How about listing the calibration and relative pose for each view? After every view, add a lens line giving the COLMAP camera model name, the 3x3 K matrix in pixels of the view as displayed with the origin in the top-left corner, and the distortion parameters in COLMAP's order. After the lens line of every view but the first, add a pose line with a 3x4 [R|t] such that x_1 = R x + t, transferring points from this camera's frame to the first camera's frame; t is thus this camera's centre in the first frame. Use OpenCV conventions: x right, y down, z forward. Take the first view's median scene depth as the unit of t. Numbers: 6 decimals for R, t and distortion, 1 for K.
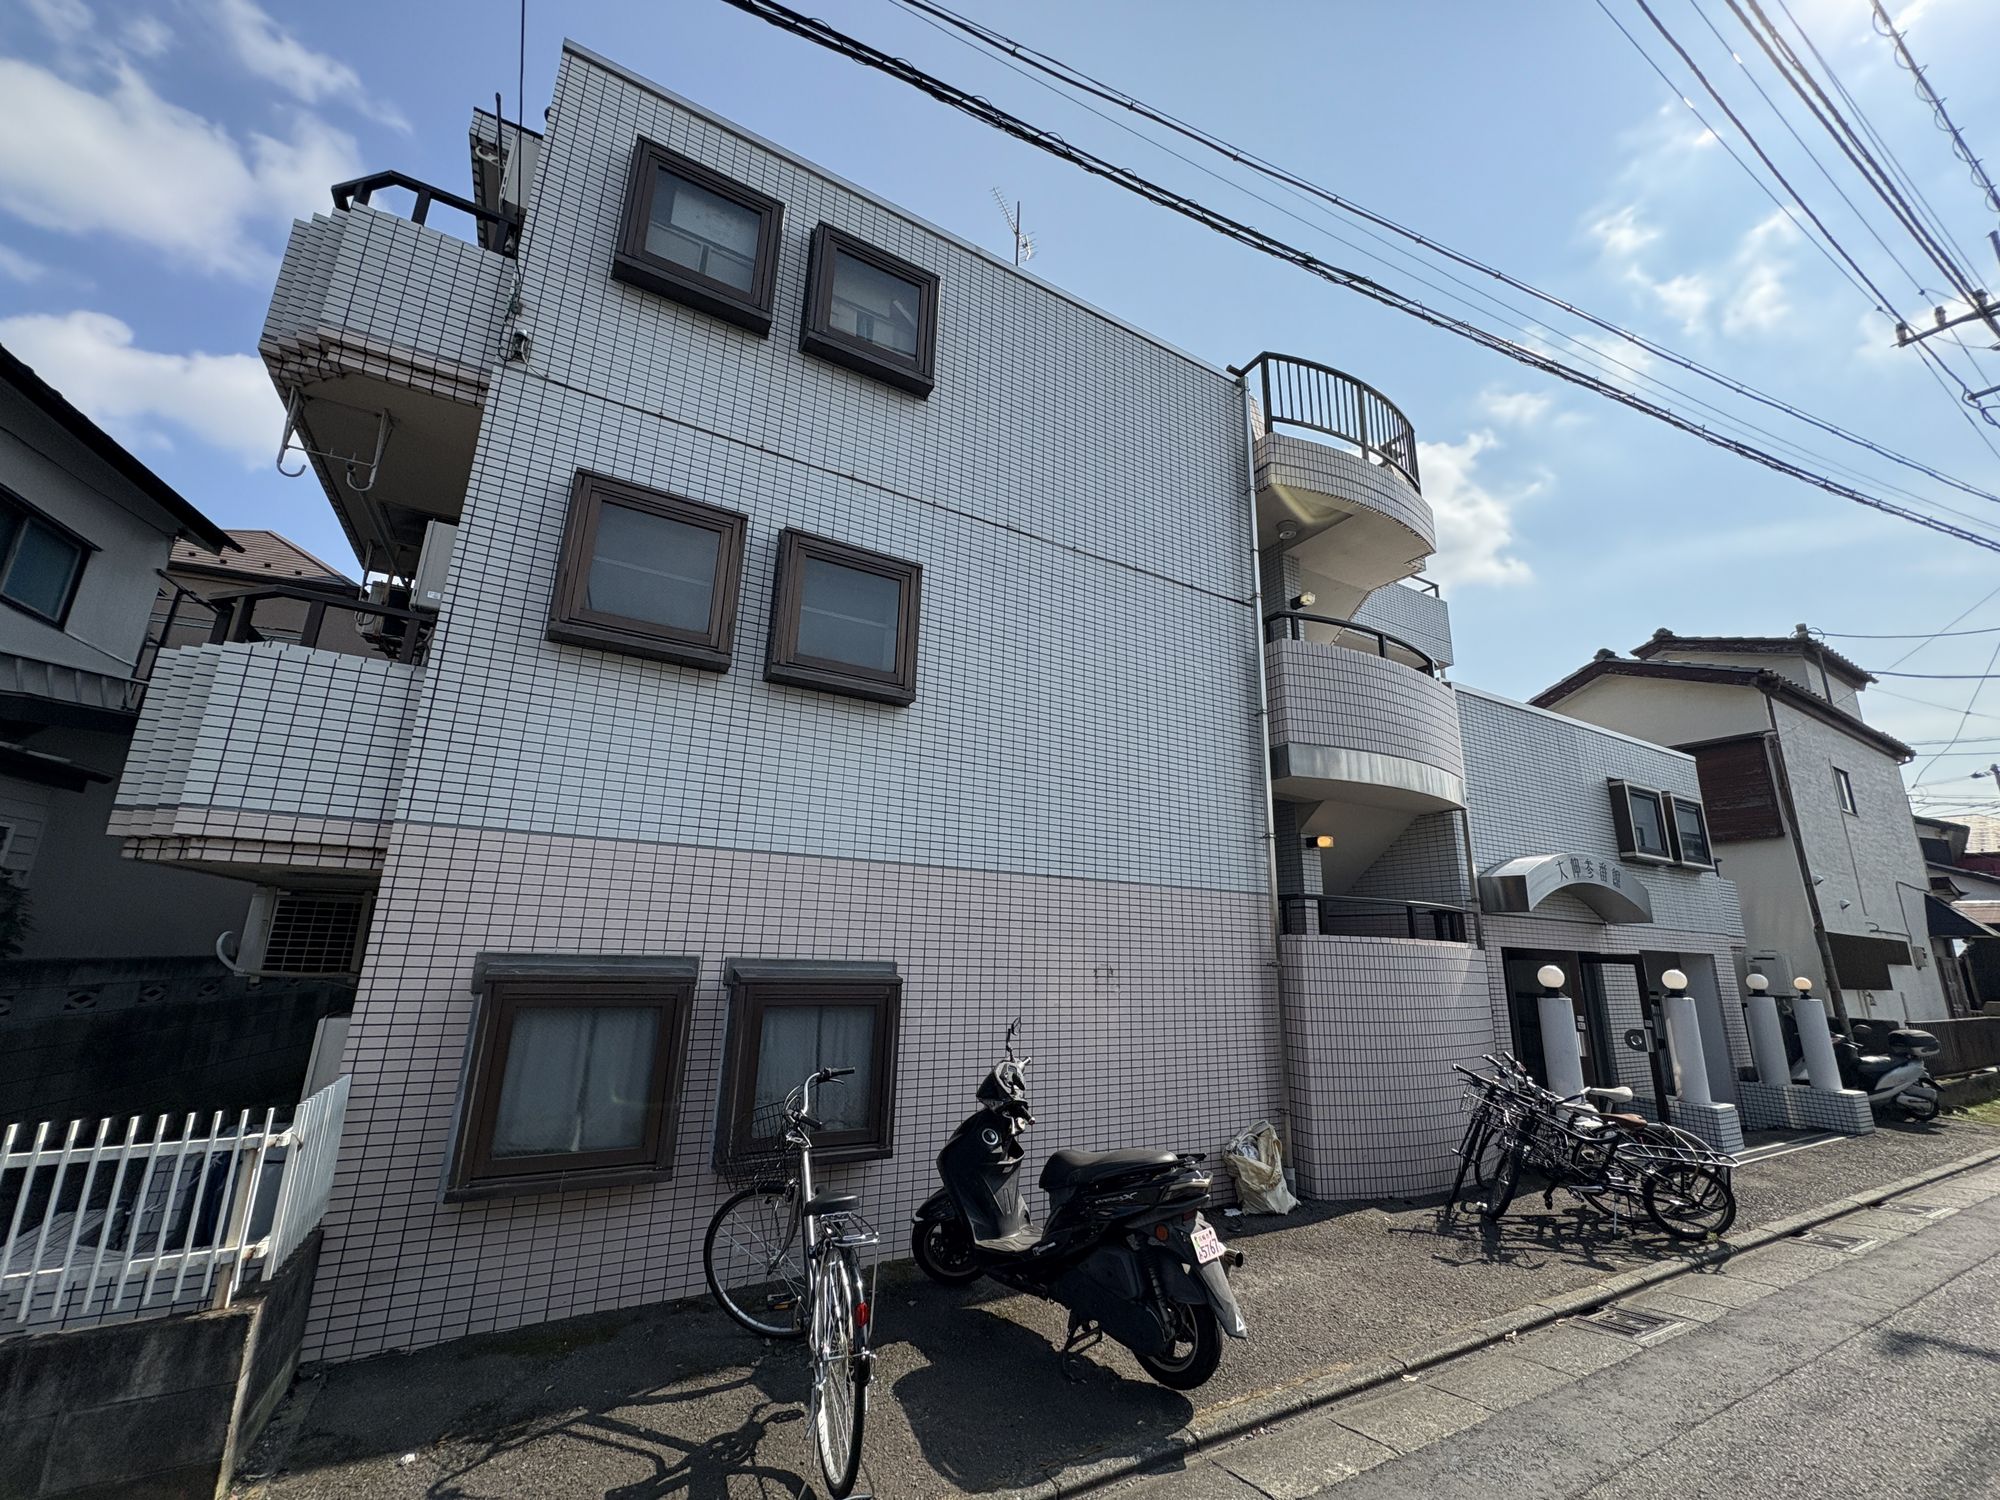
lens RADIAL K [[796.3, 0, 1008.9], [0, 796.3, 754.8], [0, 0, 1]] dist [-0.004318, 0.000203]
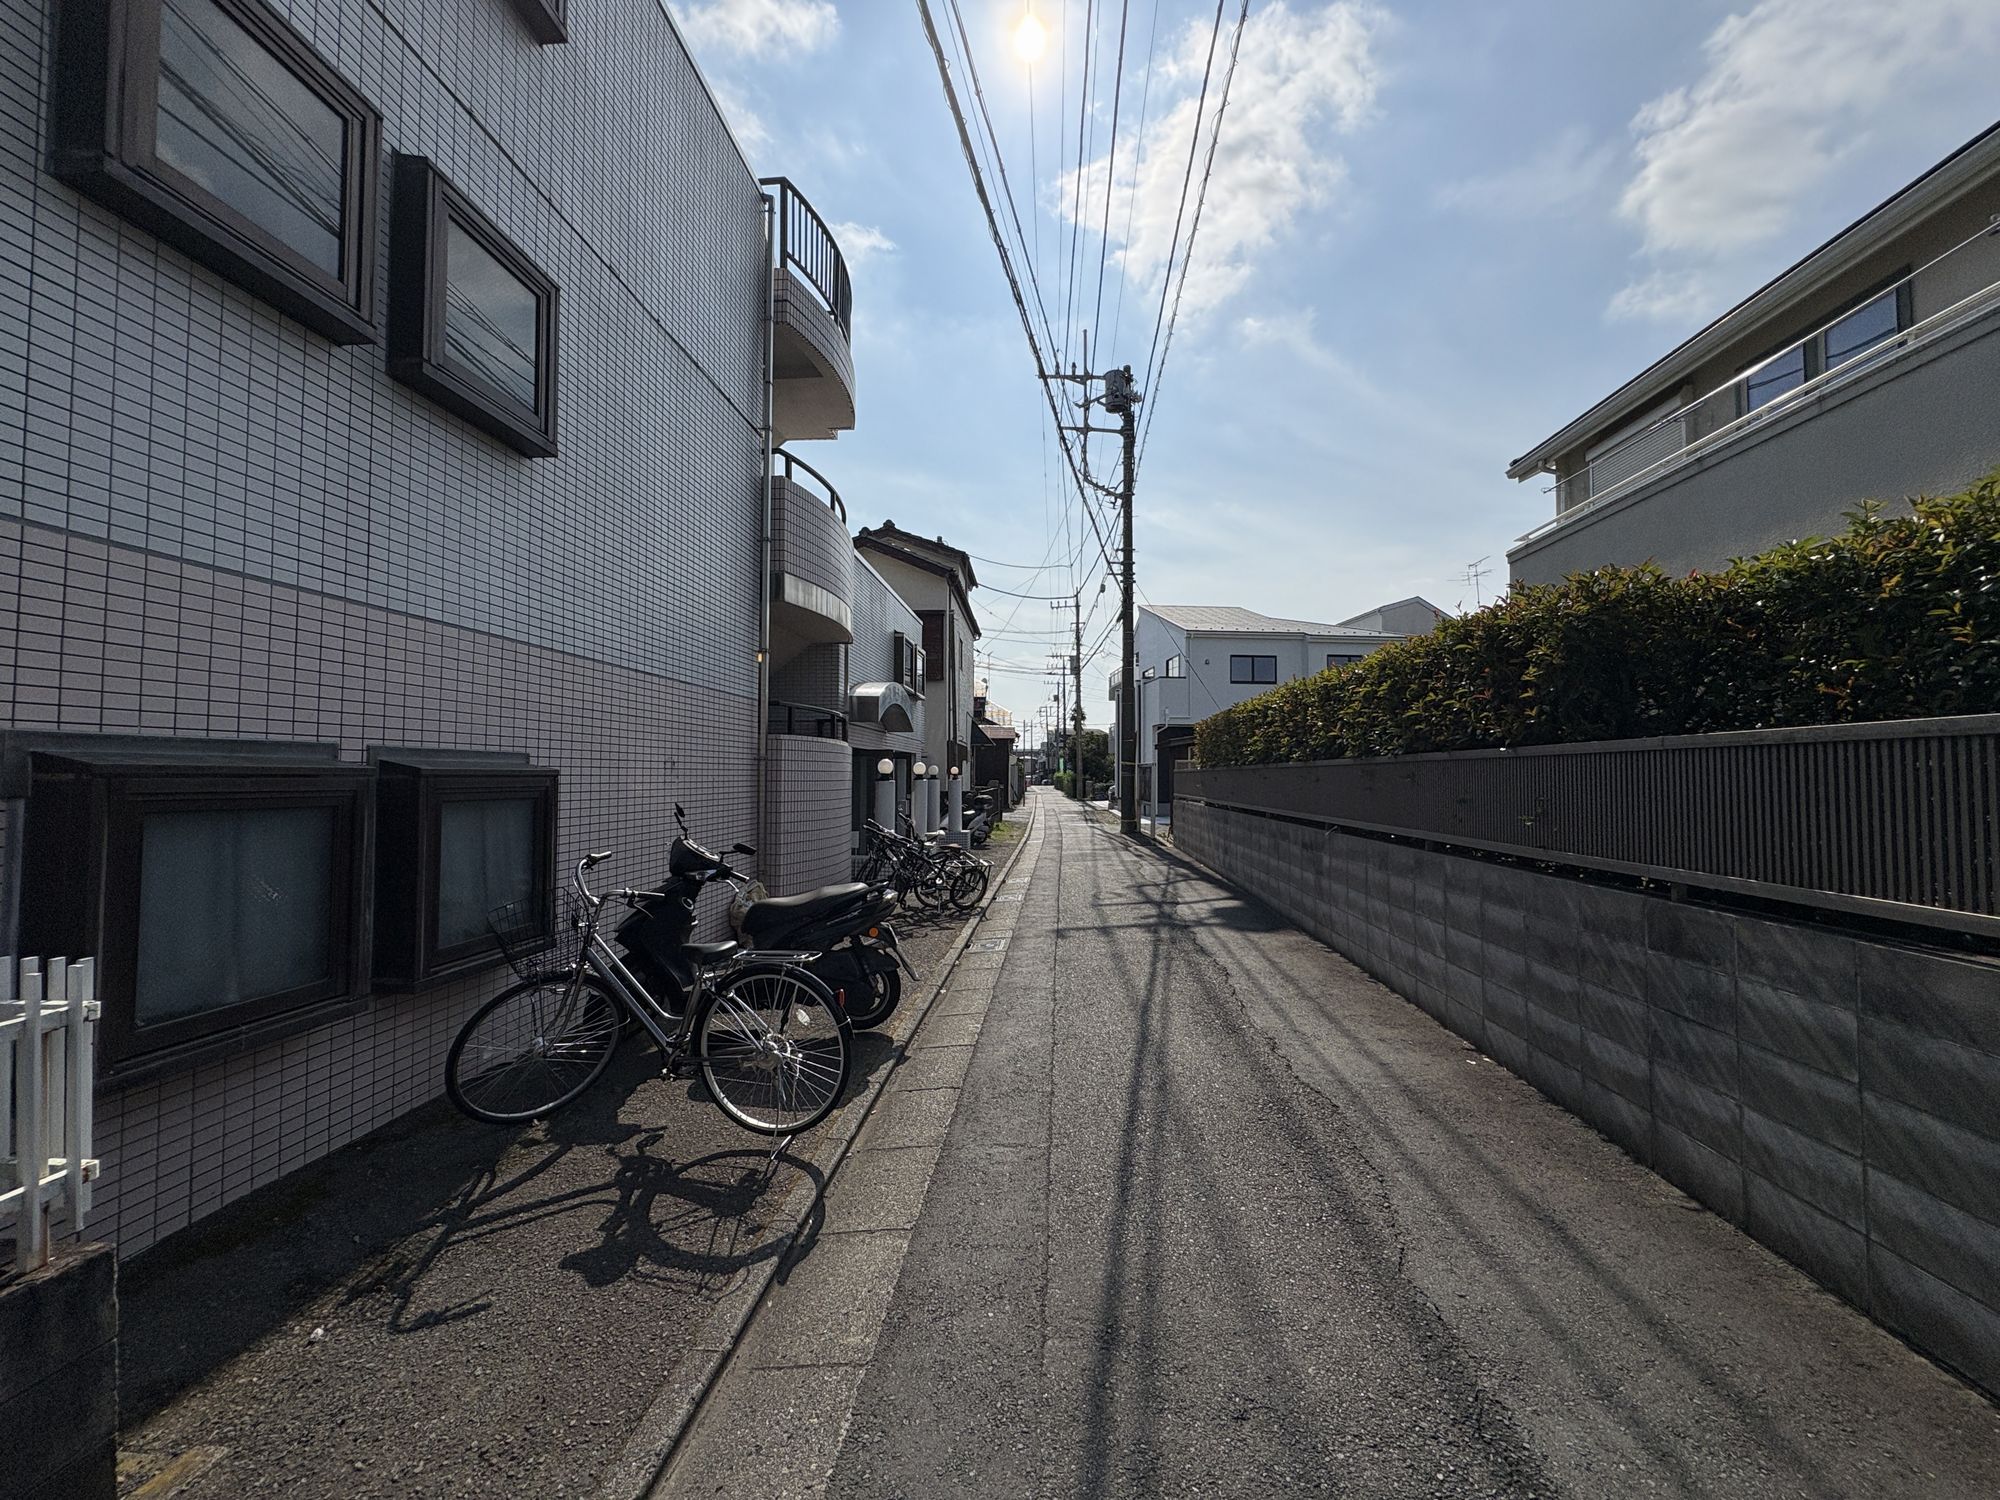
lens RADIAL K [[796.3, 0, 1006.8], [0, 796.3, 747.9], [0, 0, 1]] dist [-0.004318, 0.000203]
pose [[0.554045, 0.005741, 0.832467, -0.593276], [-0.197344, 0.972379, 0.124635, 0.035528], [-0.808758, -0.233336, 0.539875, 0.074998]]
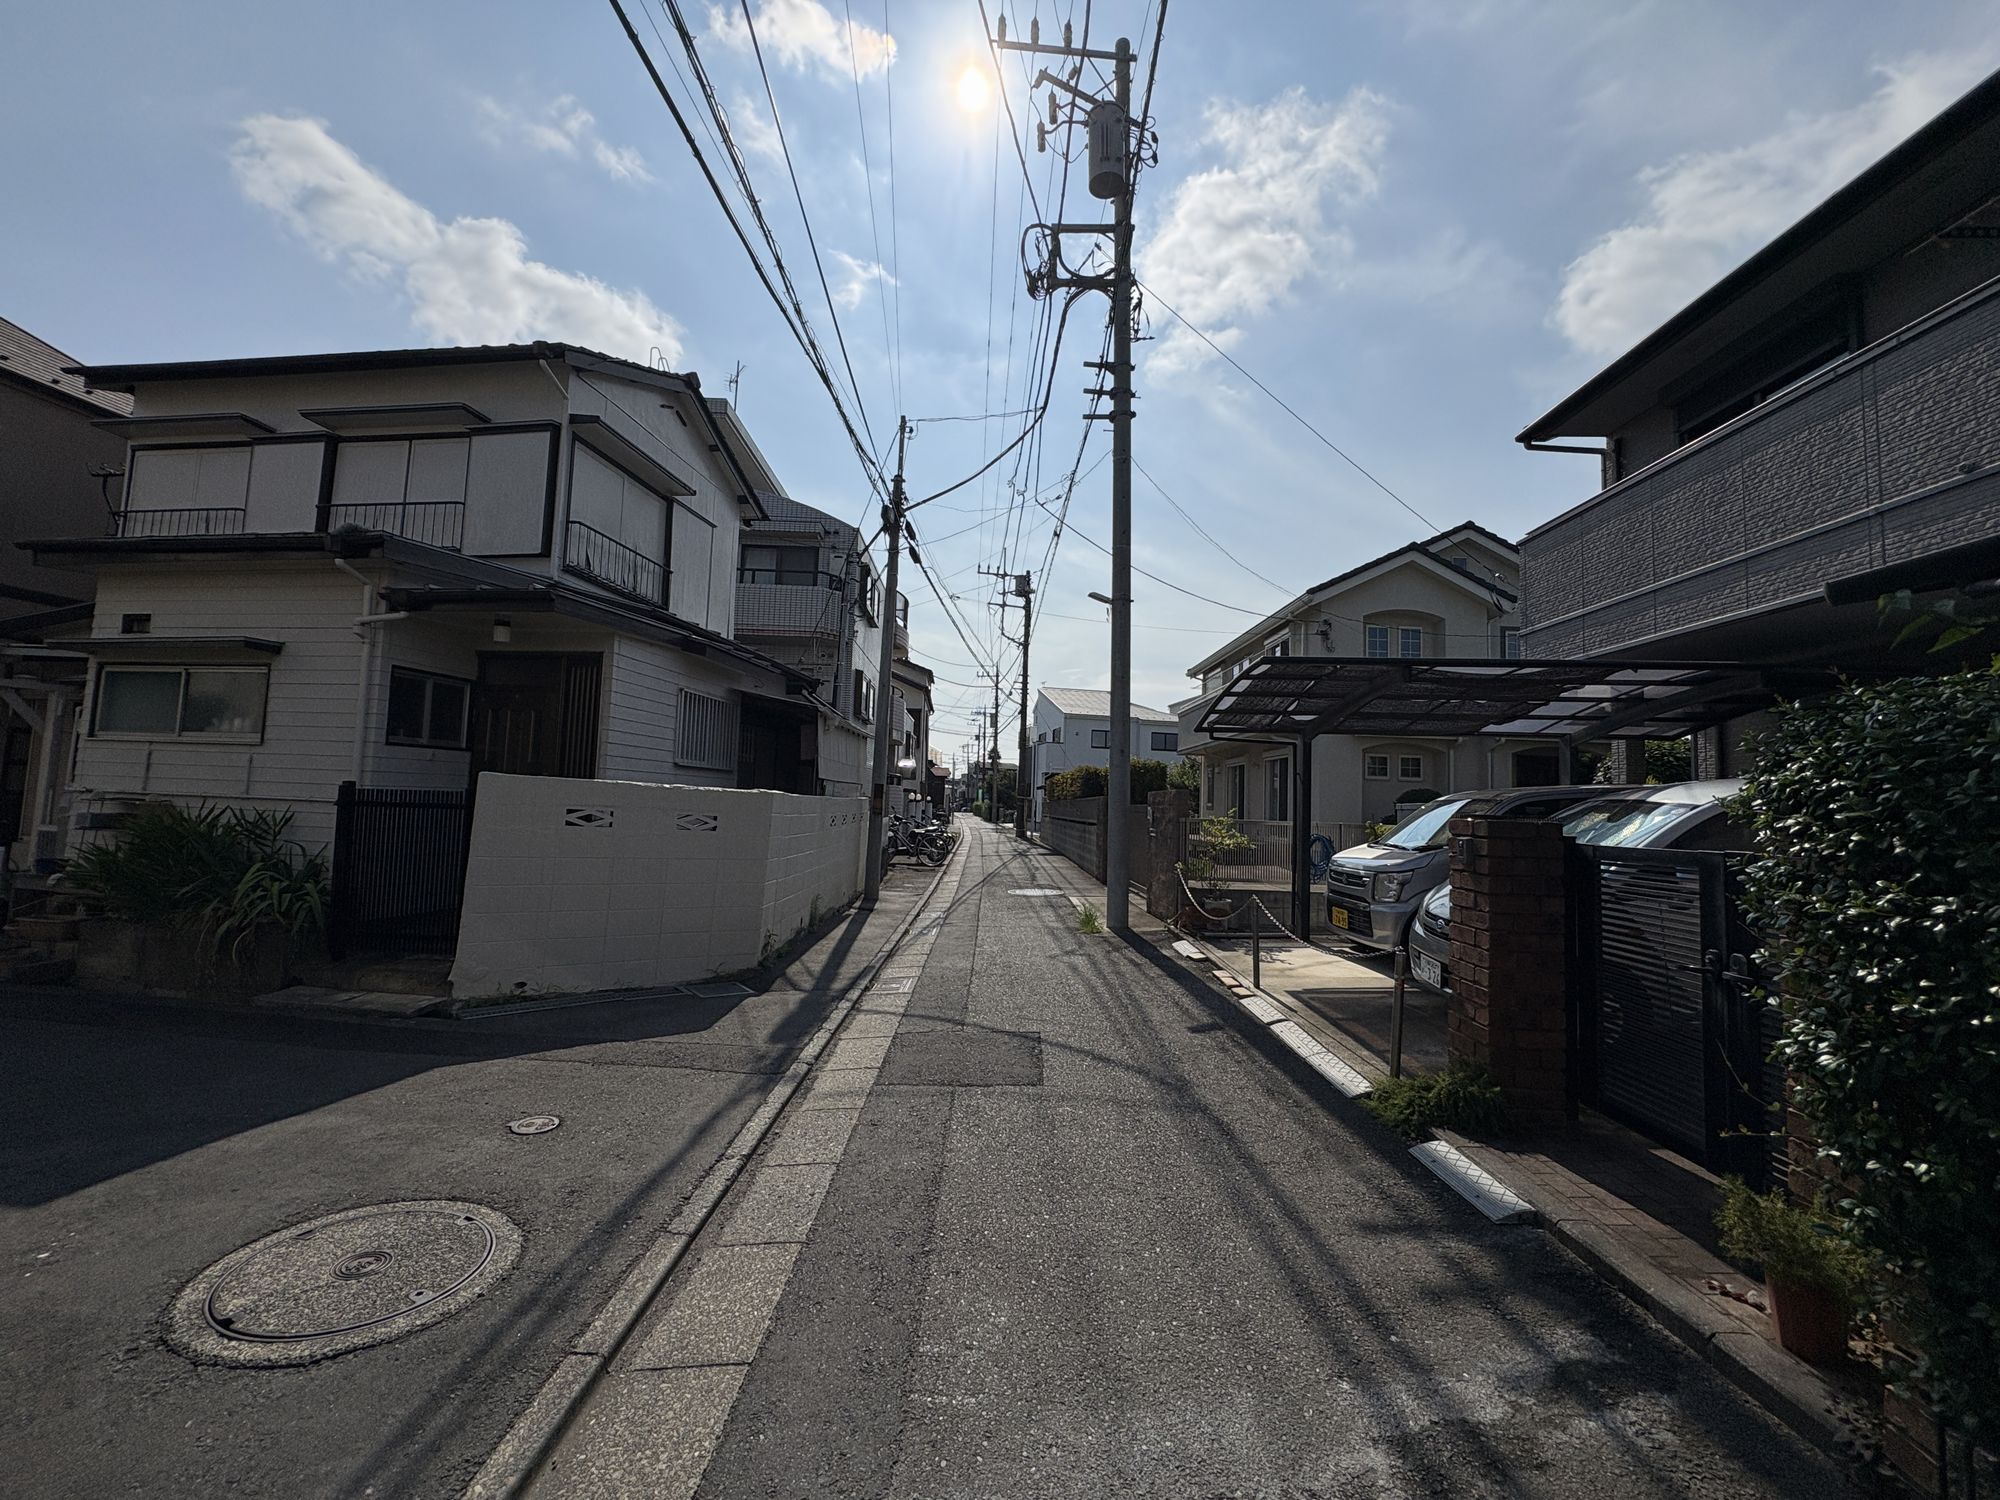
lens RADIAL K [[796.3, 0, 994.3], [0, 796.3, 750.1], [0, 0, 1]] dist [-0.004318, 0.000203]
pose [[0.478212, 0.053932, 0.876587, -3.294315], [-0.243473, 0.967132, 0.073321, -0.377990], [-0.843821, -0.248488, 0.475625, -1.361885]]
